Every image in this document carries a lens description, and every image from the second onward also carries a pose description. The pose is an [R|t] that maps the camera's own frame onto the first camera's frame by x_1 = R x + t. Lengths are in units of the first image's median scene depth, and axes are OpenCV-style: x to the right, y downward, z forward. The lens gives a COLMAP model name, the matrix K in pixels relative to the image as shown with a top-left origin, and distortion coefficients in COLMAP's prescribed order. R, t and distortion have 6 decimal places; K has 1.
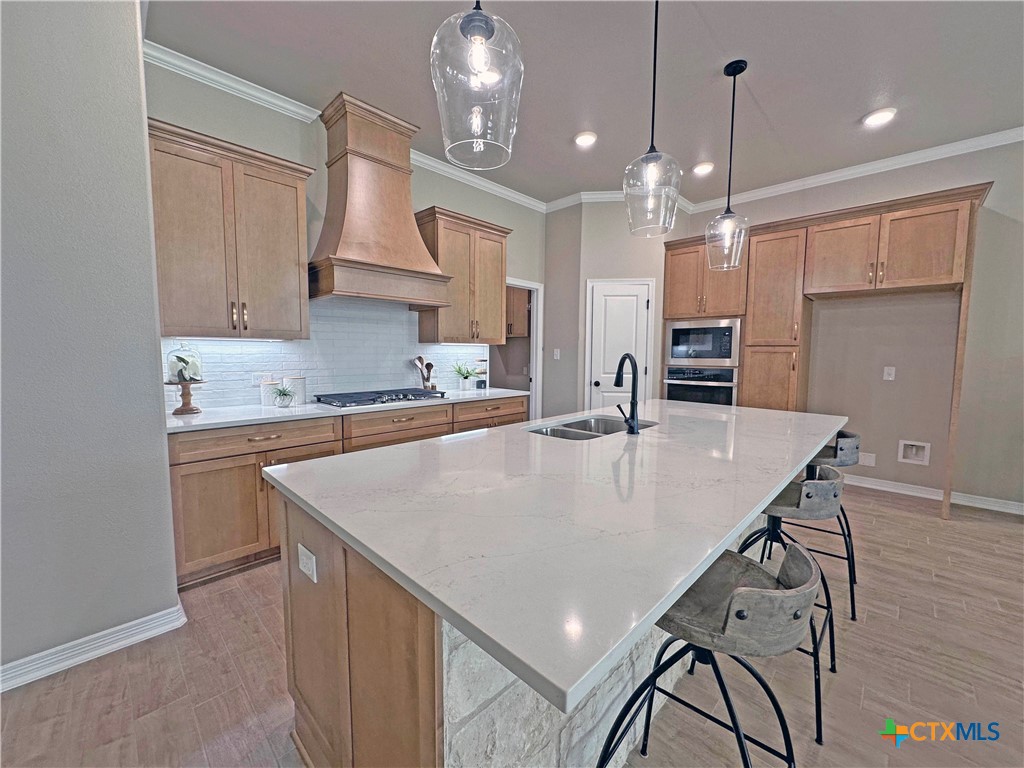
lens RADIAL K [[406.8, 0, 511.8], [0, 406.8, 381.7], [0, 0, 1]] dist [0.000968, -0.000266]
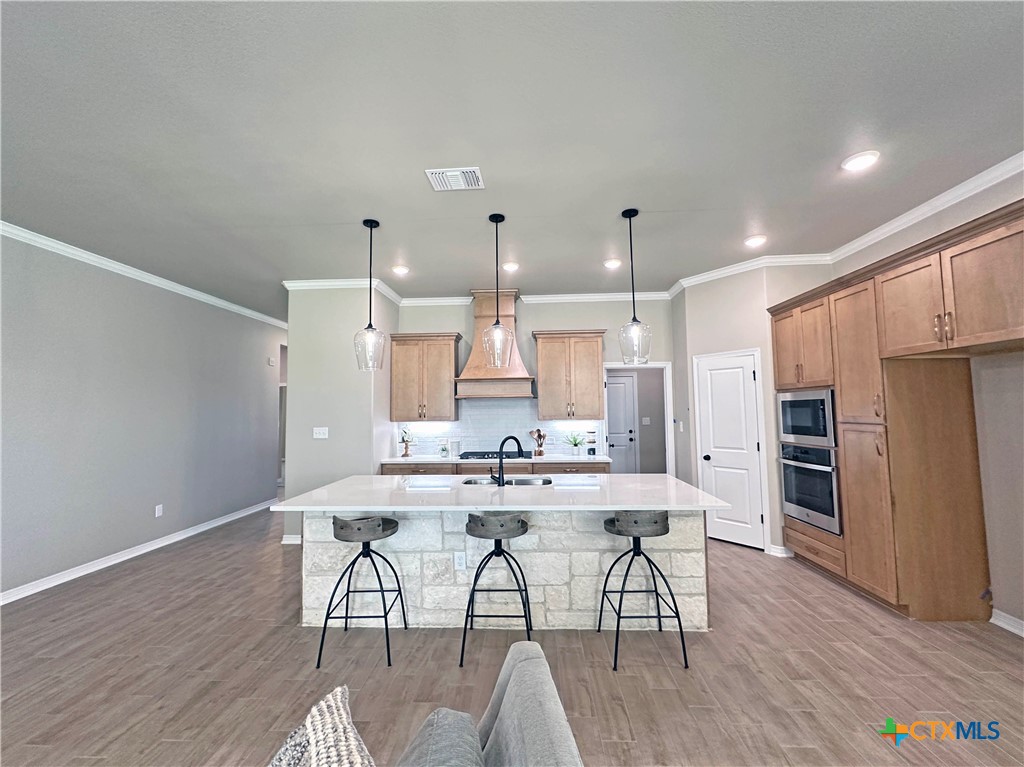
lens RADIAL K [[406.8, 0, 505.2], [0, 406.8, 384.2], [0, 0, 1]] dist [0.000968, -0.000266]
pose [[0.665665, -0.066045, -0.743323, 0.744142], [-0.039432, 0.991572, -0.123414, -0.036474], [0.745209, 0.111463, 0.657450, -0.048668]]
